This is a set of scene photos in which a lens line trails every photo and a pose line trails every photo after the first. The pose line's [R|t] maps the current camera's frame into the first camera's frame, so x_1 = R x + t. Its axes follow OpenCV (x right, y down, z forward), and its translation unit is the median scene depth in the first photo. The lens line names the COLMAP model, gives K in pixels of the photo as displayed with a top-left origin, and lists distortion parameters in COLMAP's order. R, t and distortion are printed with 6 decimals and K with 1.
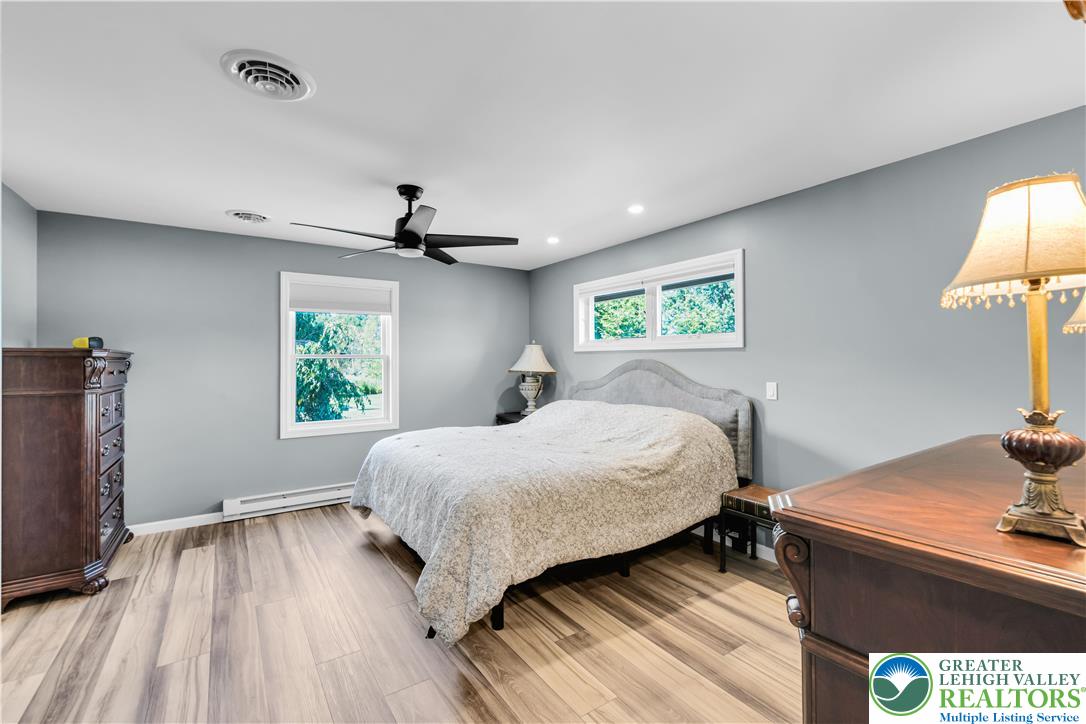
lens RADIAL K [[480.8, 0, 533.3], [0, 480.8, 354.5], [0, 0, 1]] dist [0.000420, -0.000071]
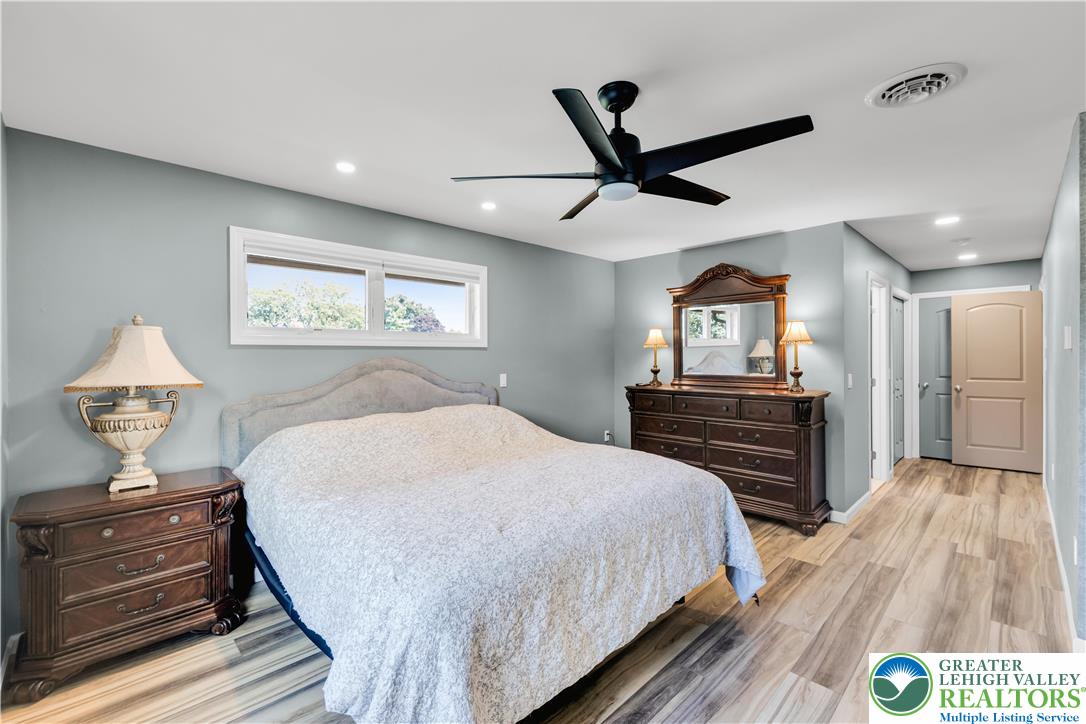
lens RADIAL K [[480.8, 0, 533.3], [0, 480.8, 354.5], [0, 0, 1]] dist [0.000420, -0.000071]
pose [[-0.200397, 0.004655, 0.979704, -0.546966], [-0.006235, 0.999962, -0.006026, 0.007923], [-0.979695, -0.007316, -0.200361, 0.785028]]
